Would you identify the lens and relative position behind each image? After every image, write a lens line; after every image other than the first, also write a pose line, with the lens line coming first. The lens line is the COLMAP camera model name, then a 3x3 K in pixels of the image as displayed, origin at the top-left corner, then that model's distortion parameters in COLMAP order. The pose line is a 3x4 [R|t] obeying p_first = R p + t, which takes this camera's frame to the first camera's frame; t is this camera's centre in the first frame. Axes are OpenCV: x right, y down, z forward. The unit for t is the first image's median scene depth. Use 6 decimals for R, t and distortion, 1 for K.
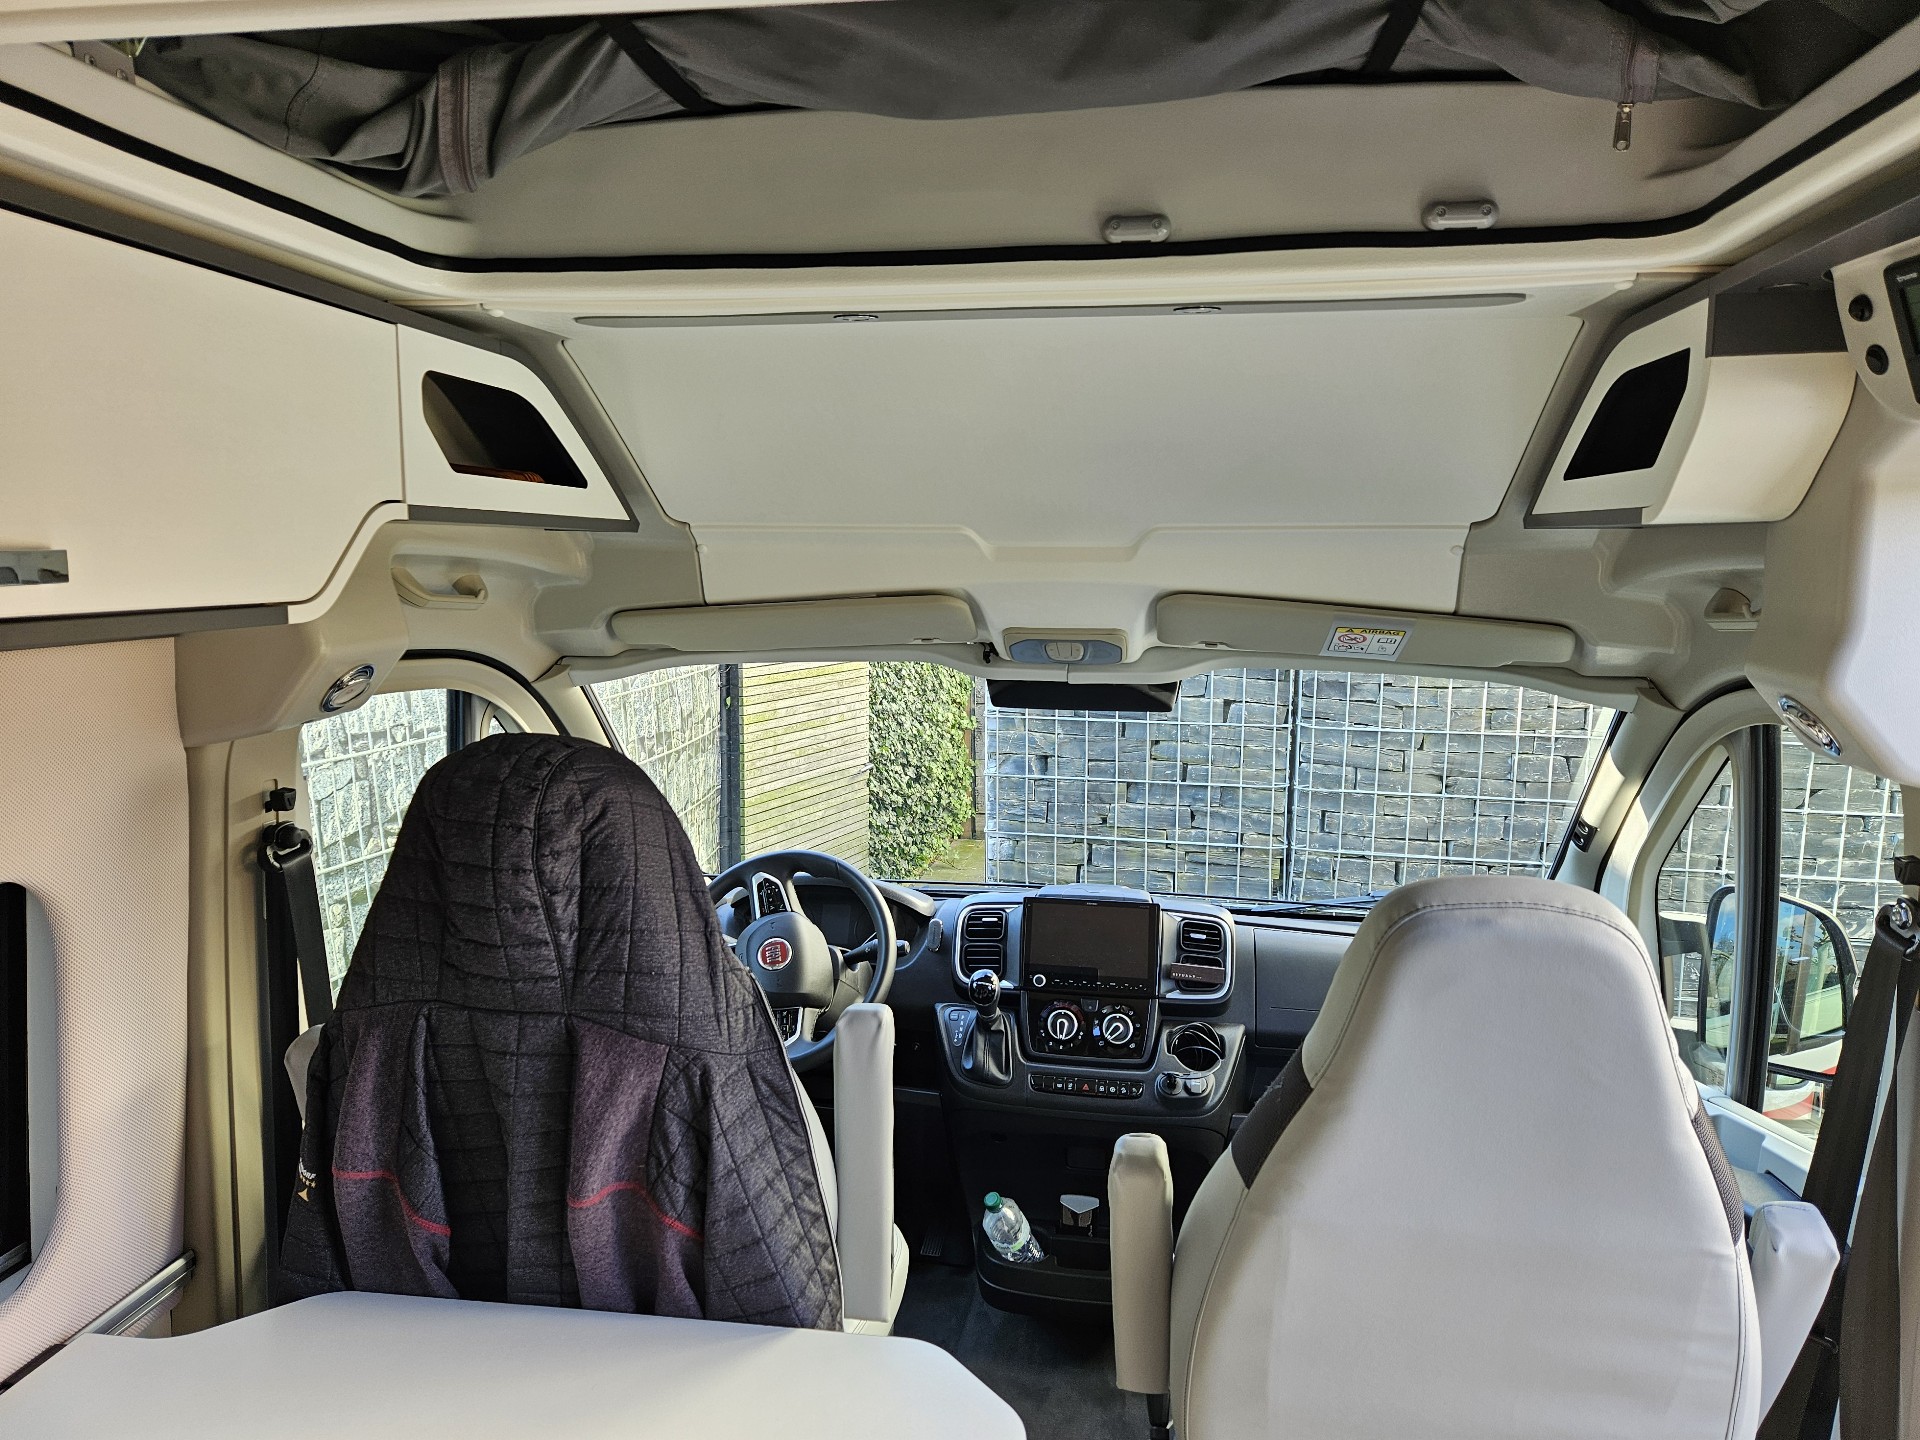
lens RADIAL K [[1273.1, 0, 964.0], [0, 1273.1, 721.4], [0, 0, 1]] dist [0.074890, -0.056170]
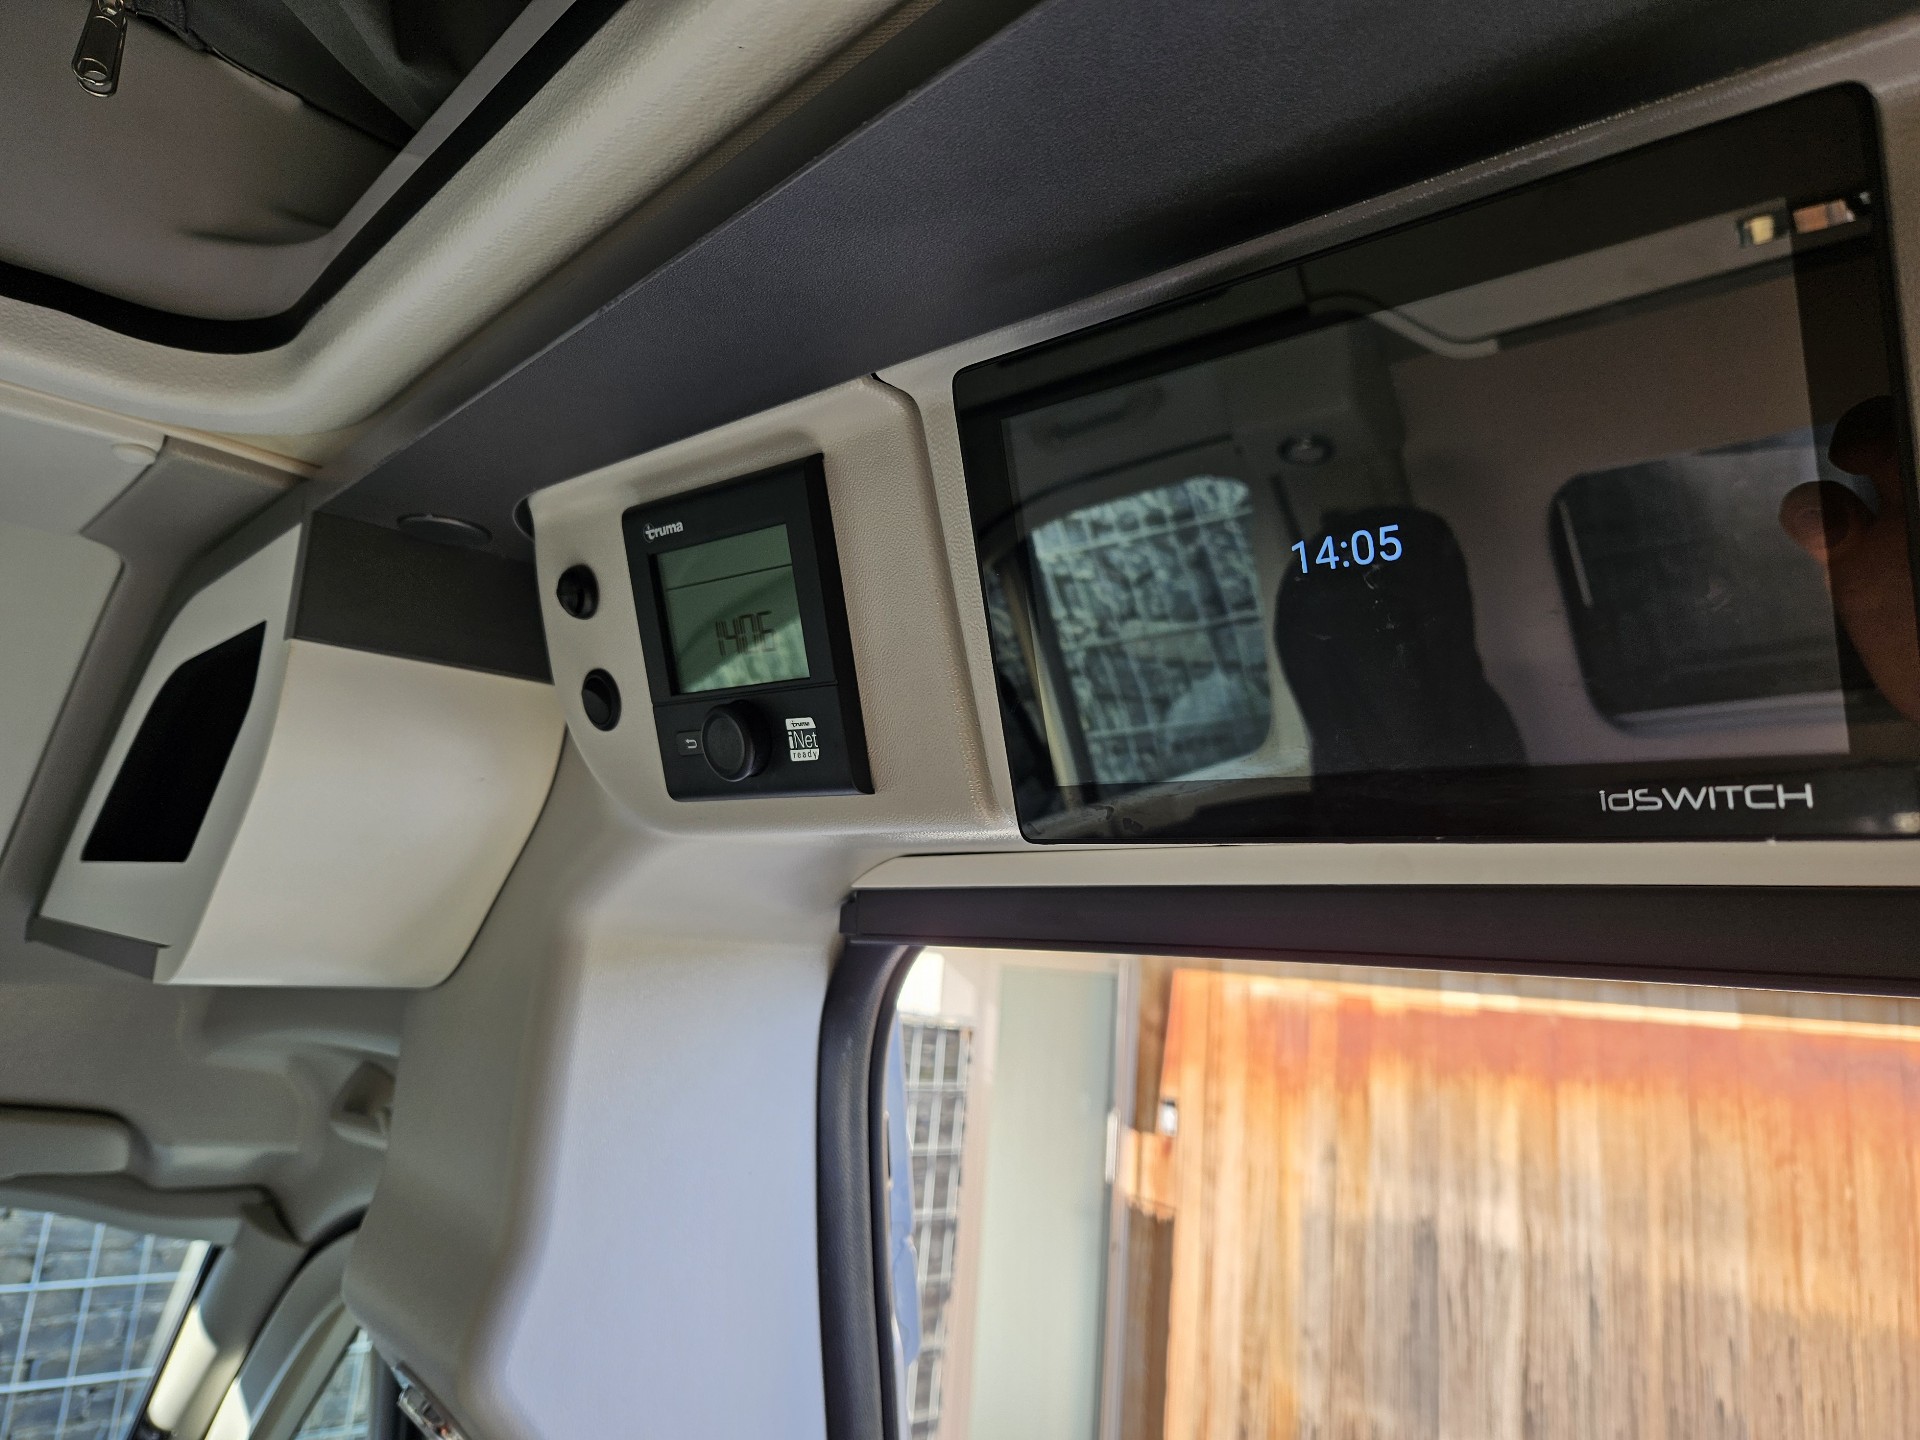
lens RADIAL K [[1273.1, 0, 965.5], [0, 1273.1, 716.1], [0, 0, 1]] dist [0.074890, -0.056170]
pose [[0.624075, 0.190358, 0.757822, 0.185820], [0.032244, 0.962770, -0.268392, -0.060867], [-0.780699, 0.191932, 0.594703, 0.267911]]
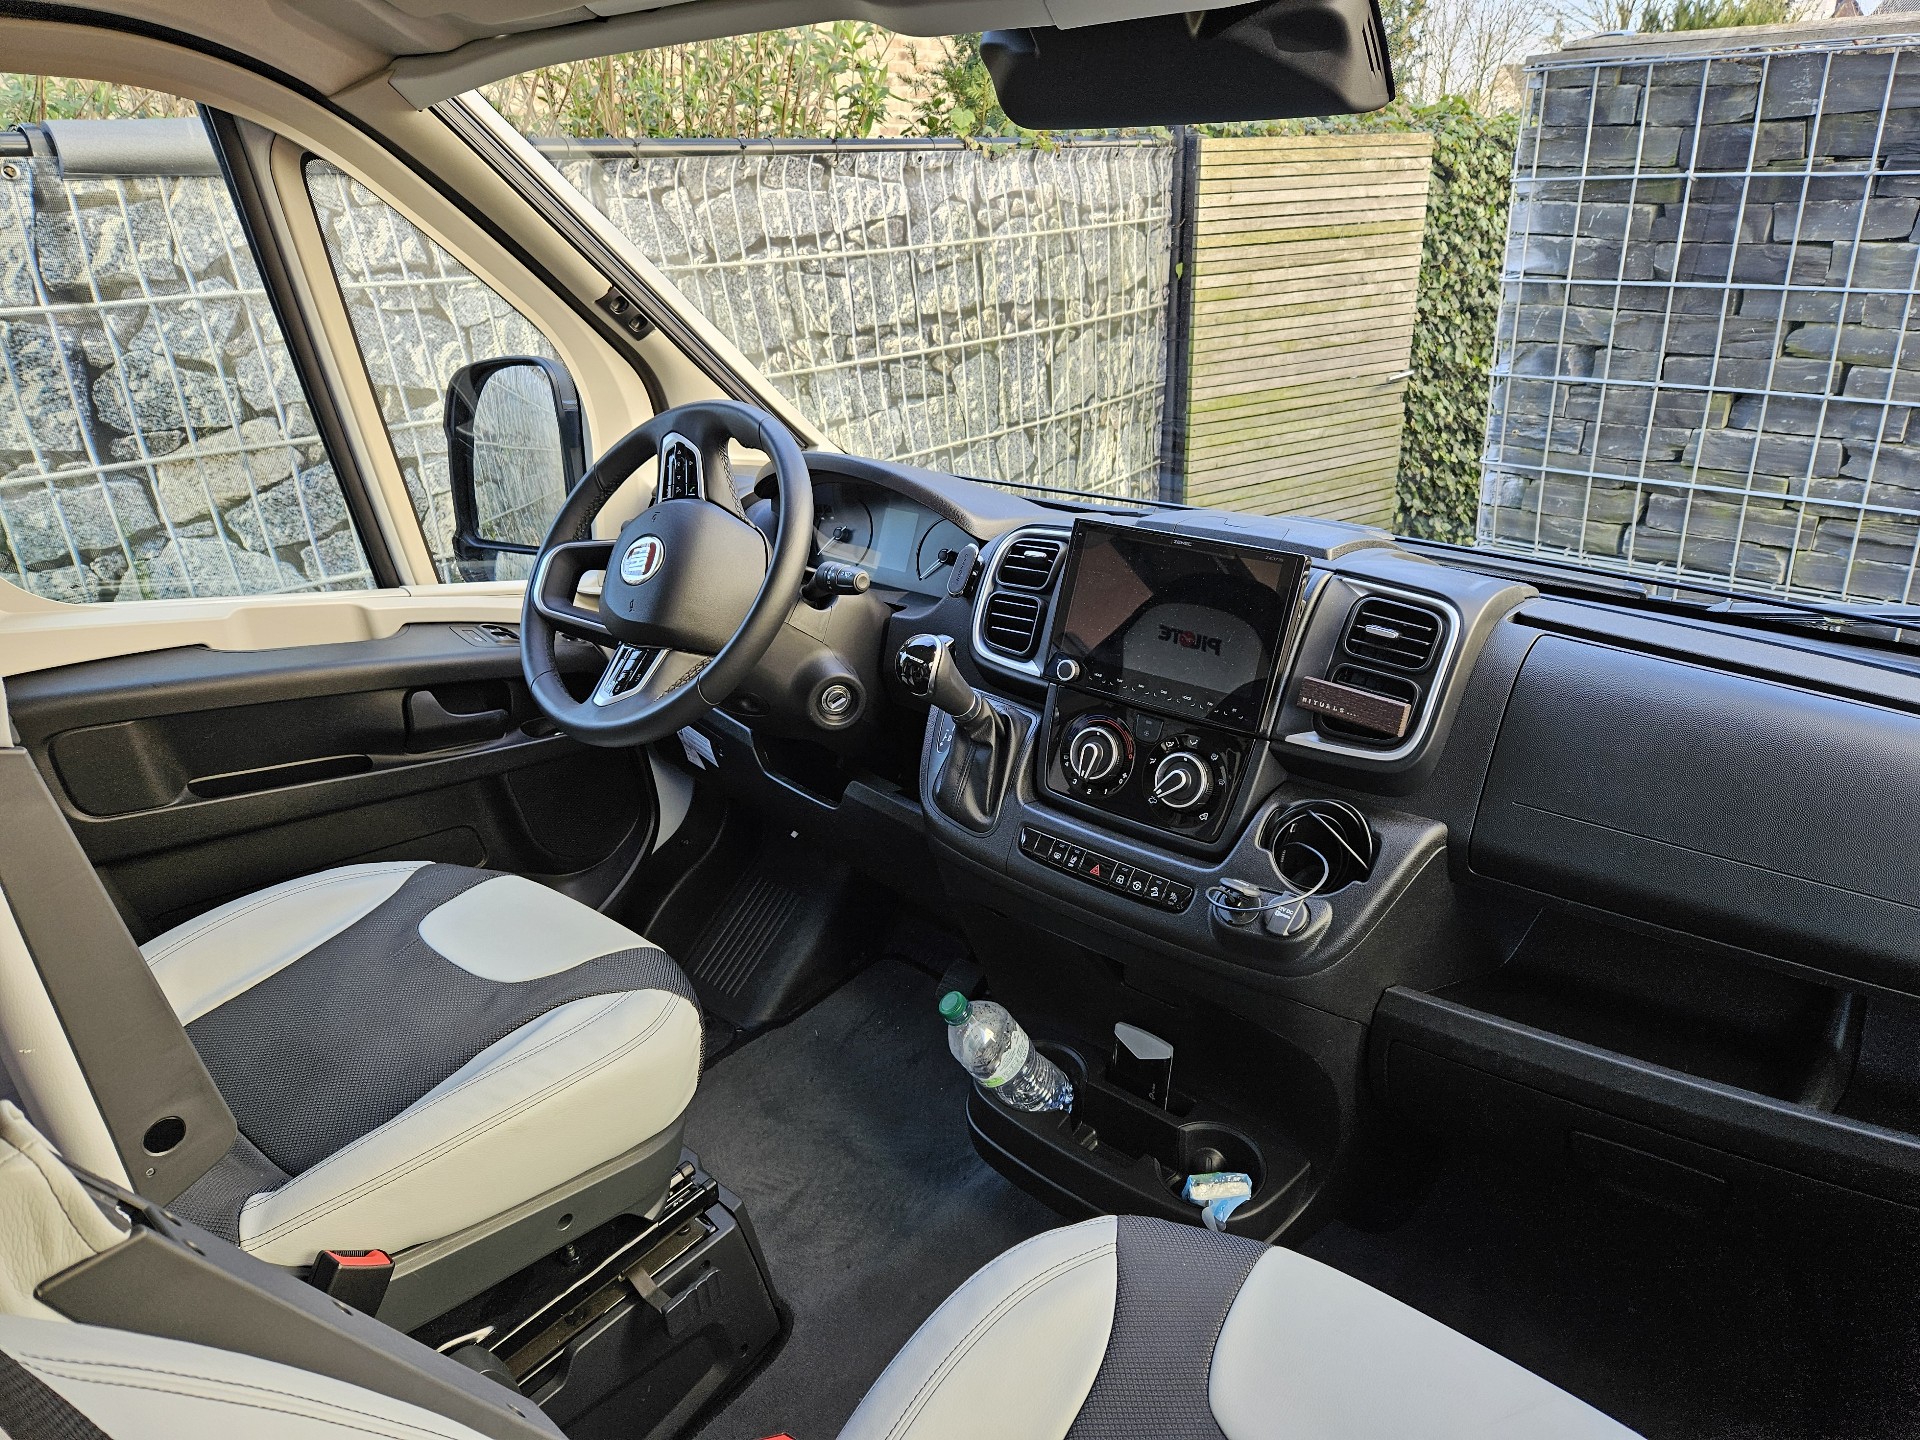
lens RADIAL K [[1273.1, 0, 984.0], [0, 1273.1, 694.6], [0, 0, 1]] dist [0.074890, -0.056170]
pose [[0.851596, 0.166557, -0.497035, 0.299613], [-0.036259, 0.964625, 0.261122, 0.071245], [0.522944, -0.204349, 0.827509, 0.522727]]
